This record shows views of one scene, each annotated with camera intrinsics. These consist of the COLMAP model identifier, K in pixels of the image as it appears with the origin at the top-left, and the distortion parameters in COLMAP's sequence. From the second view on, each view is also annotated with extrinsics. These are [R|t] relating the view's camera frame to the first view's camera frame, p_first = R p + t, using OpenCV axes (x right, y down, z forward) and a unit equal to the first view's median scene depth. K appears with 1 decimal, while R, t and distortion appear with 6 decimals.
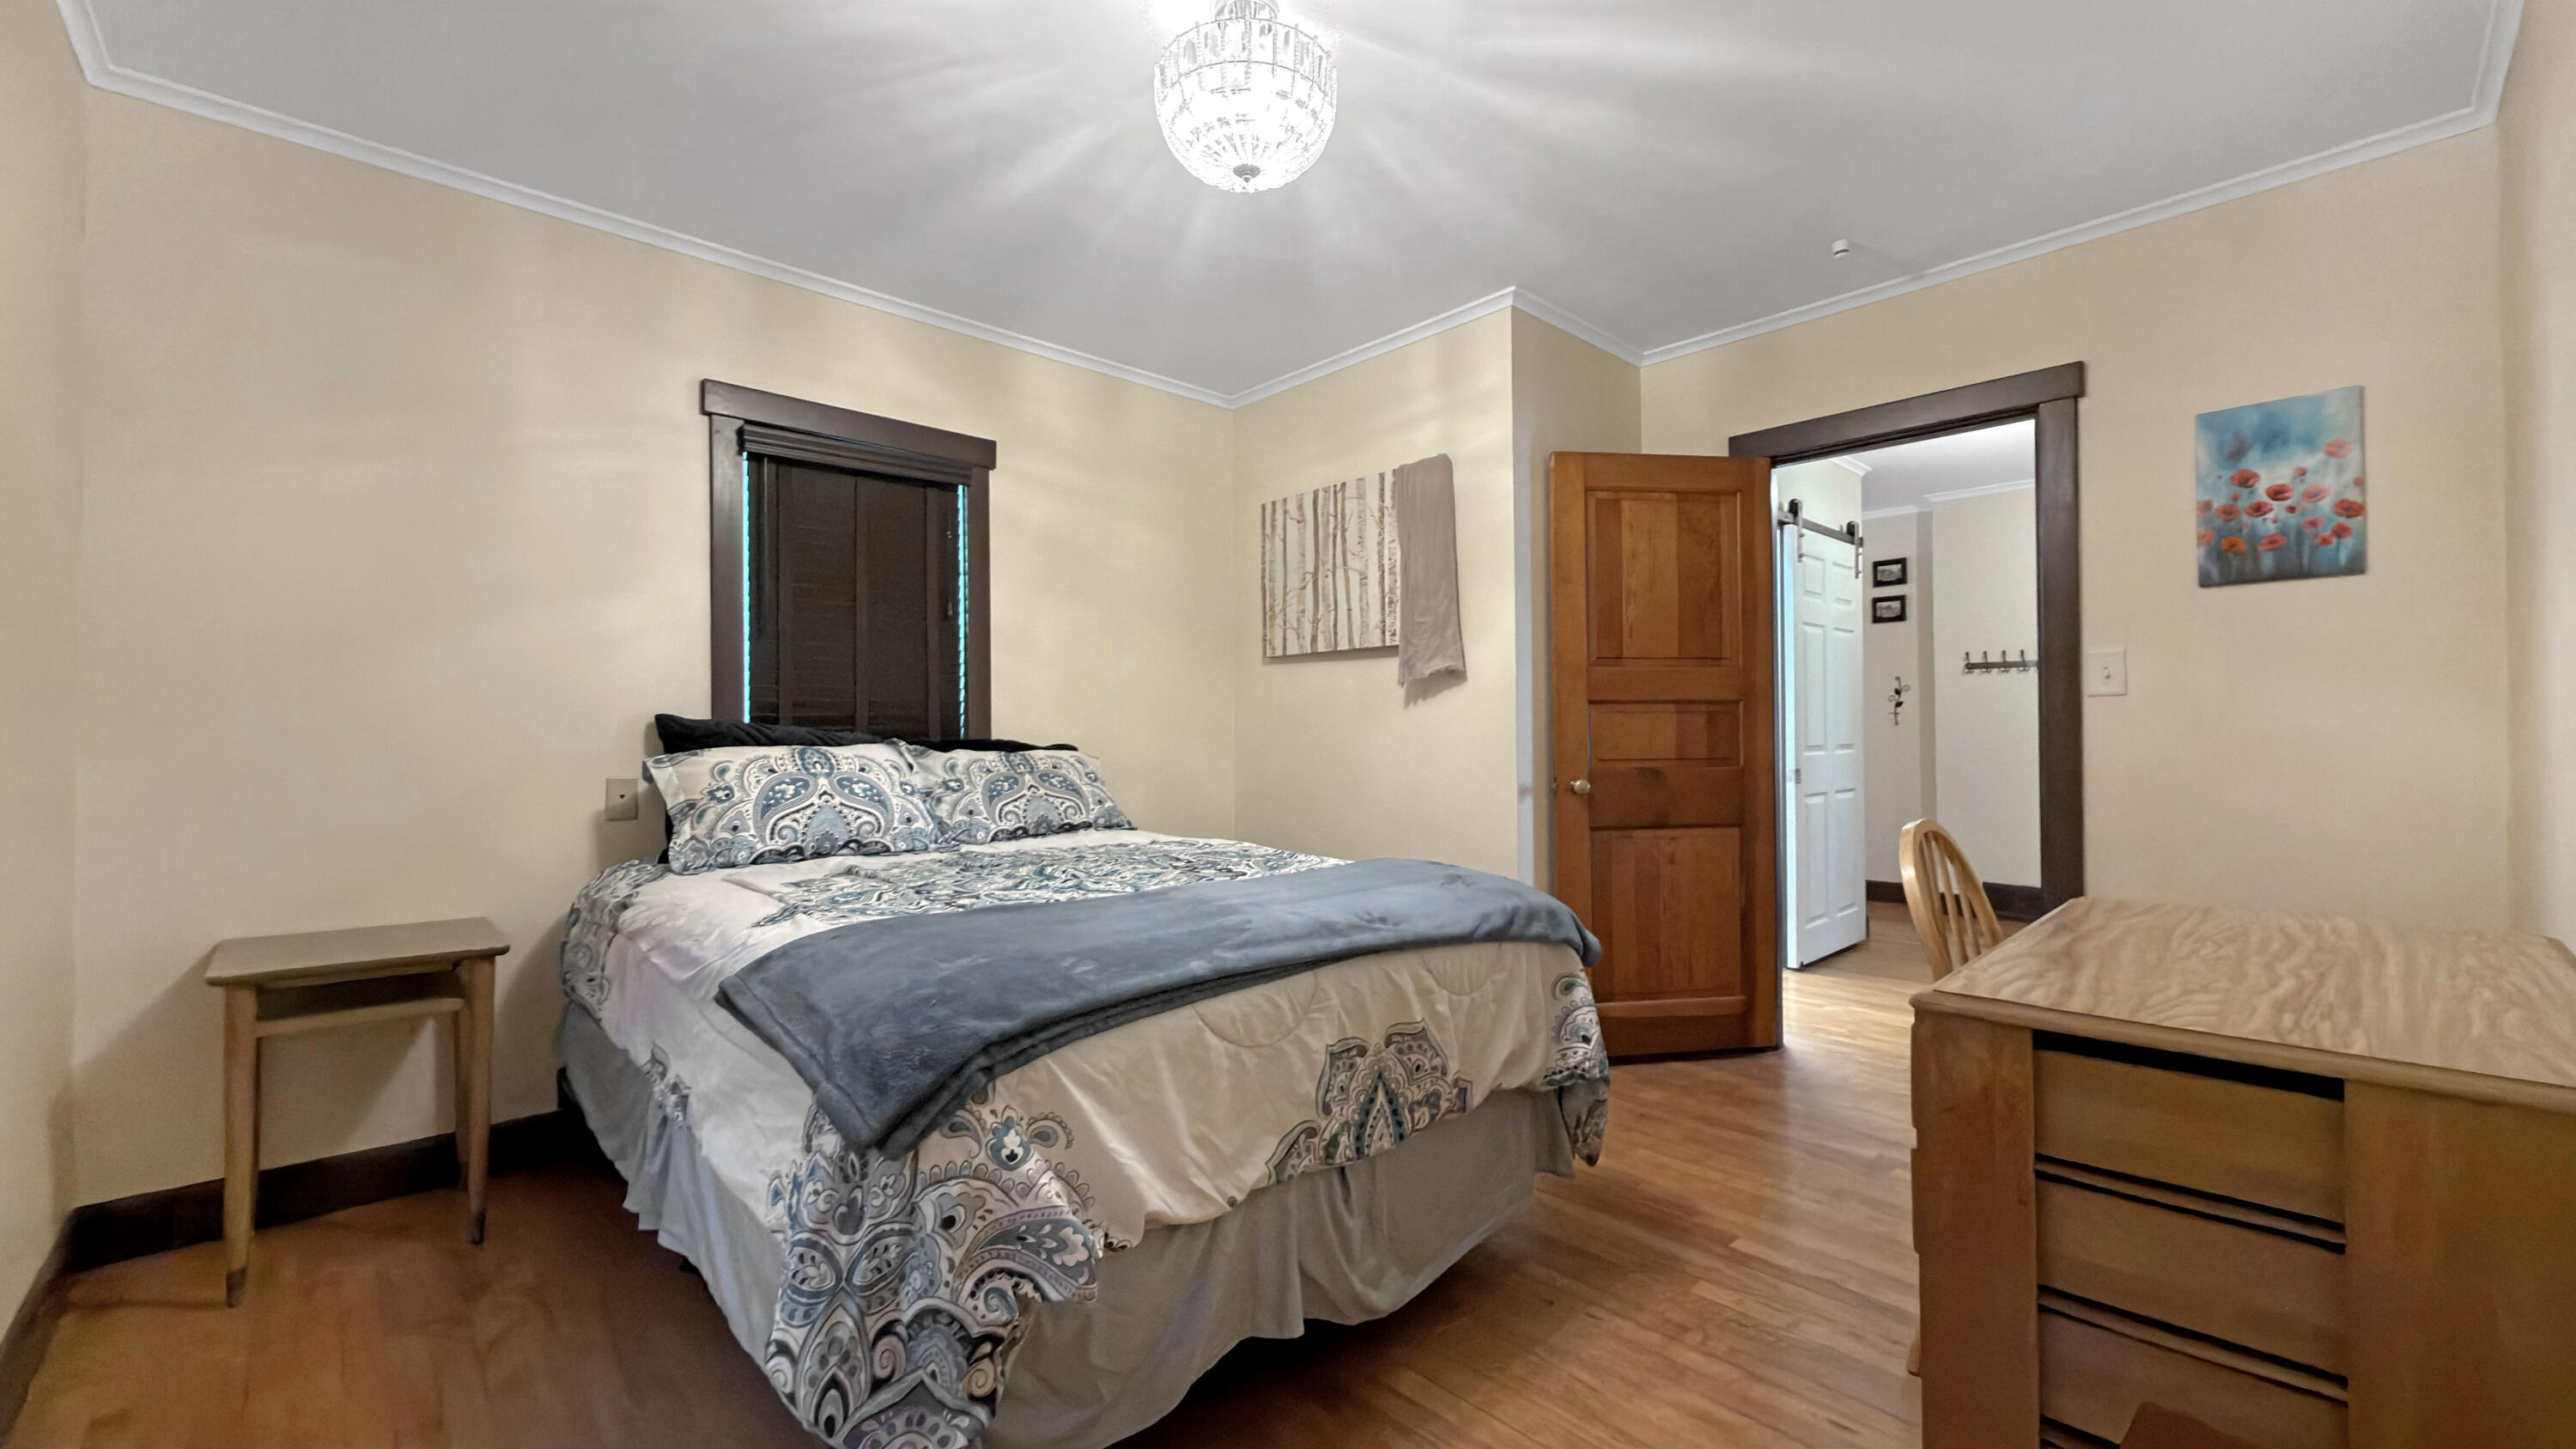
lens RADIAL K [[1036.1, 0, 1253.3], [0, 1036.1, 738.0], [0, 0, 1]] dist [0.001376, 0.000173]
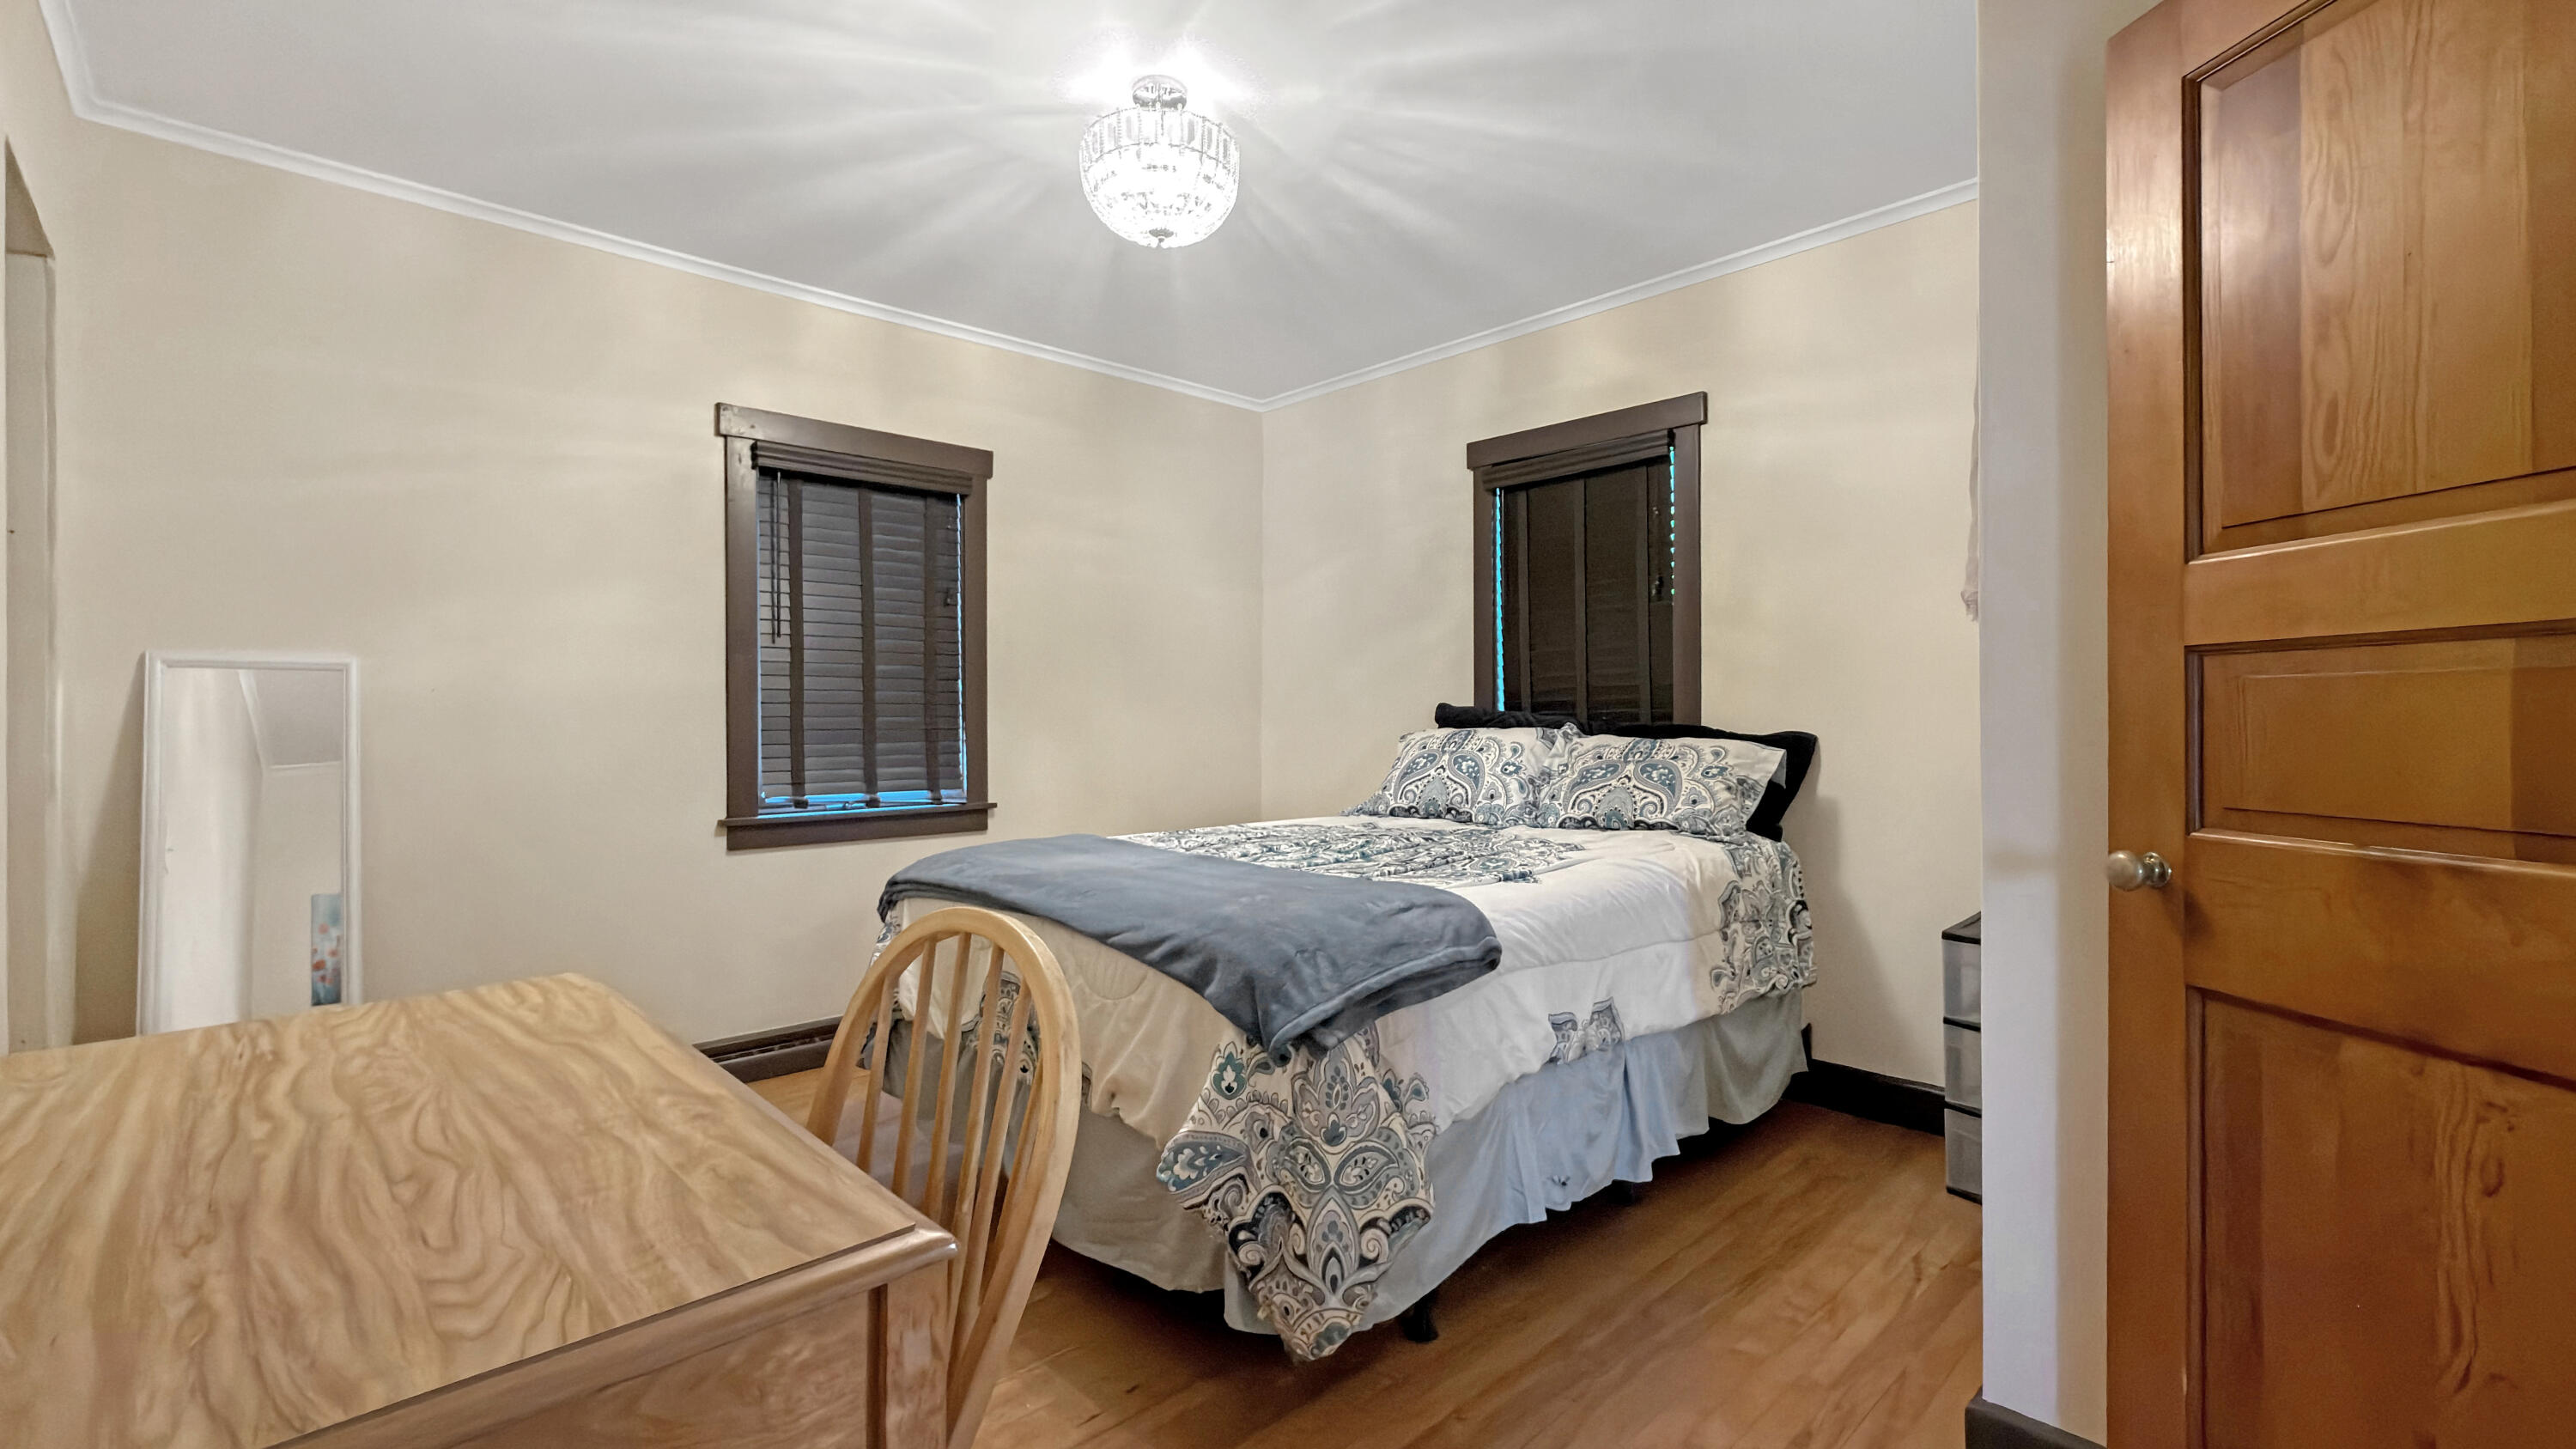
lens RADIAL K [[1036.1, 0, 1294.1], [0, 1036.1, 716.2], [0, 0, 1]] dist [0.001376, 0.000173]
pose [[0.039435, 0.005851, -0.999205, 0.690217], [0.000333, 0.999983, 0.005868, -0.012331], [0.999222, -0.000564, 0.039432, 0.666758]]
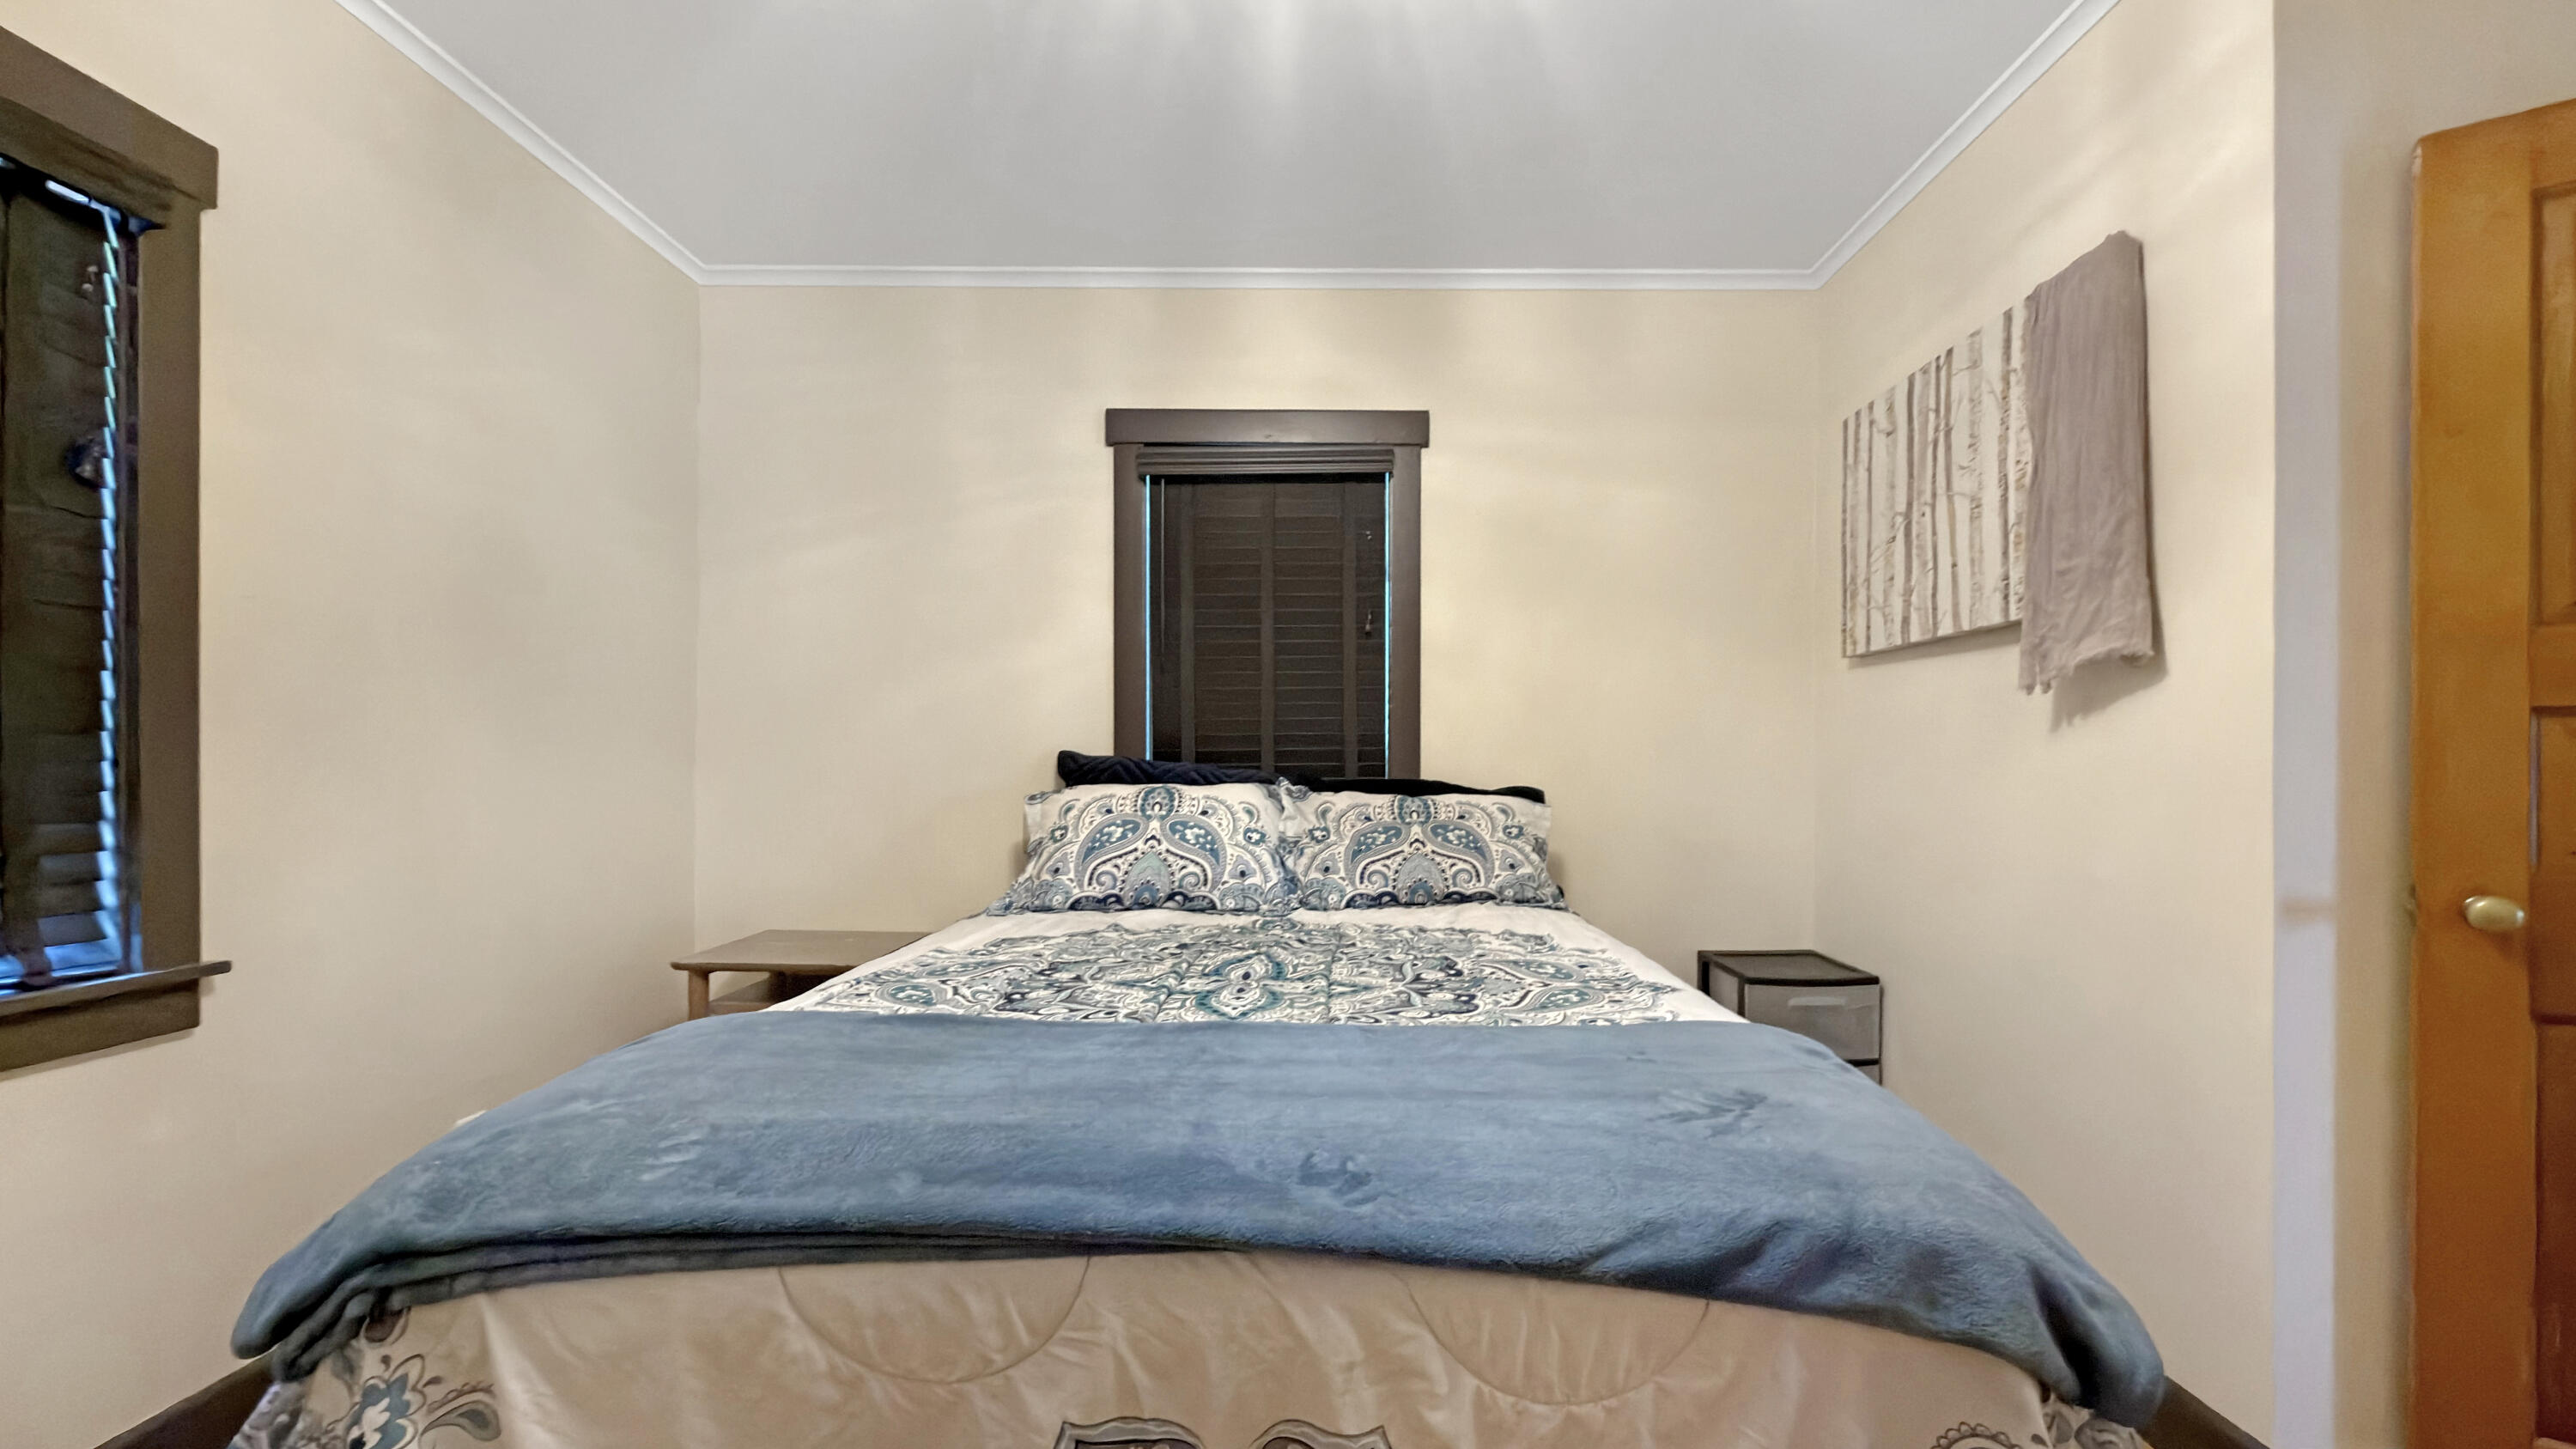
lens RADIAL K [[1036.1, 0, 1280.5], [0, 1036.1, 778.4], [0, 0, 1]] dist [0.001376, 0.000173]
pose [[0.733899, 0.013919, -0.679116, 0.239351], [-0.008993, 0.999901, 0.010775, -0.007850], [0.679199, -0.001801, 0.733952, 0.355482]]
